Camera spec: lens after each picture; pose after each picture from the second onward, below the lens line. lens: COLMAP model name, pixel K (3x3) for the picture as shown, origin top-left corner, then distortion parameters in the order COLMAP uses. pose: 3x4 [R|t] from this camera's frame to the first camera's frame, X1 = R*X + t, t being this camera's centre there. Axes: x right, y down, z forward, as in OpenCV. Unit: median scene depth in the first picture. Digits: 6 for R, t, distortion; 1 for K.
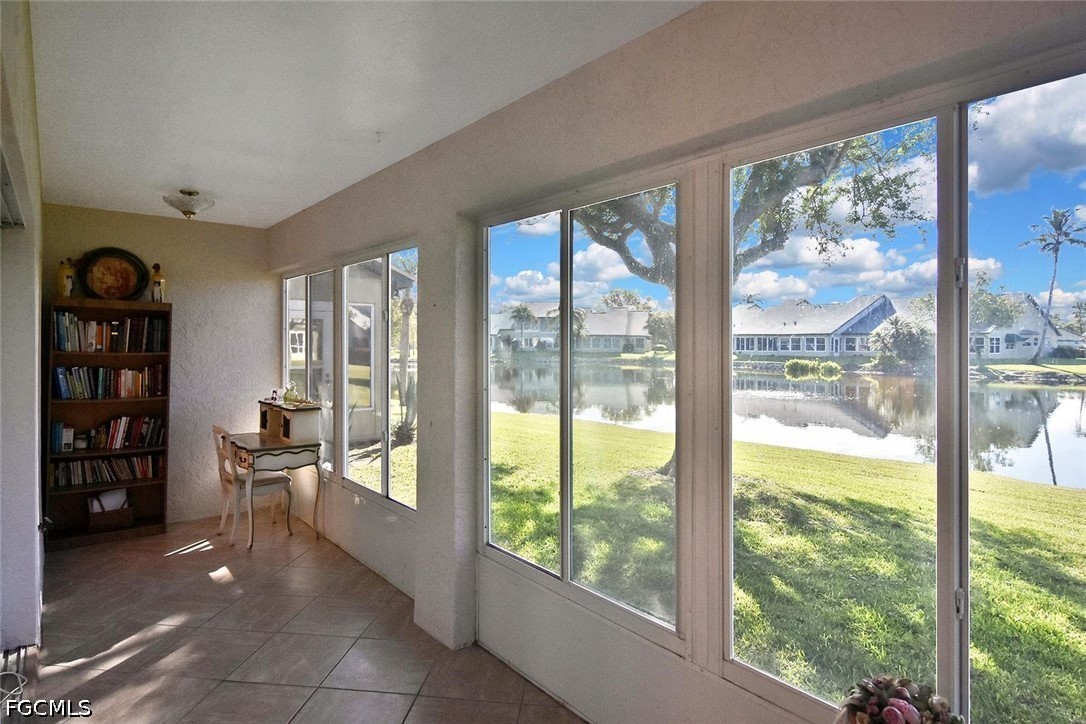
lens RADIAL K [[590.5, 0, 543.3], [0, 590.5, 335.0], [0, 0, 1]] dist [-0.039888, 0.058175]
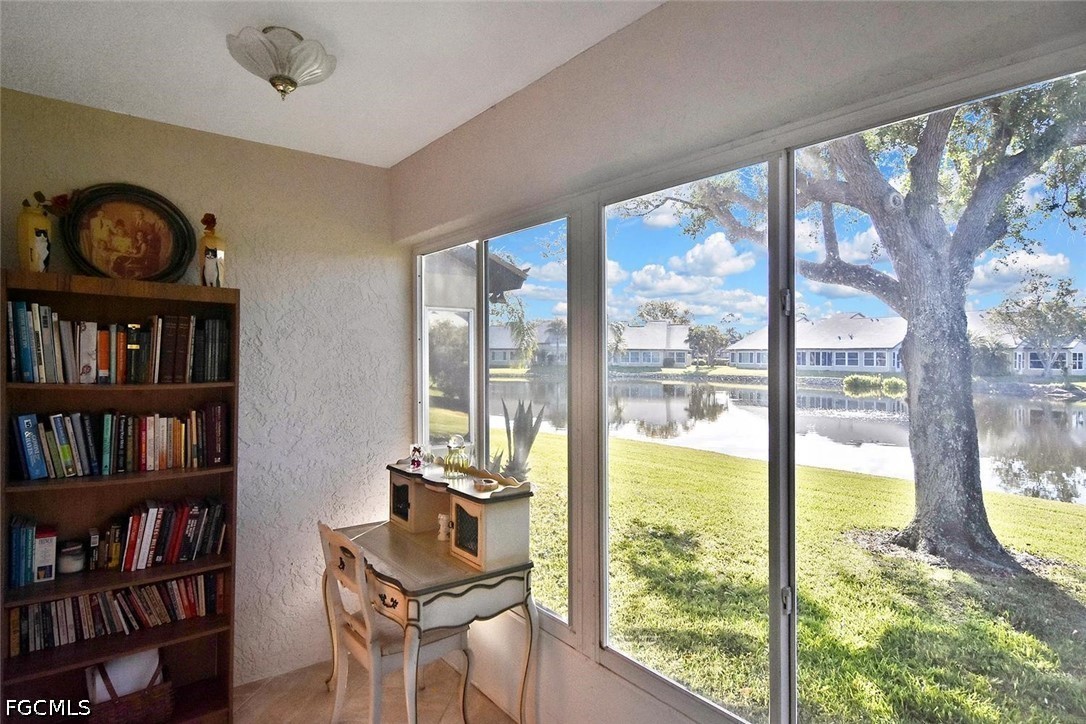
lens RADIAL K [[575.5, 0, 543.0], [0, 575.5, 362.0], [0, 0, 1]] dist [0.020296, 0.000398]
pose [[0.999401, 0.001445, -0.034563, -0.341086], [-0.000660, 0.999742, 0.022699, -0.000988], [0.034587, -0.022663, 0.999145, 0.486342]]
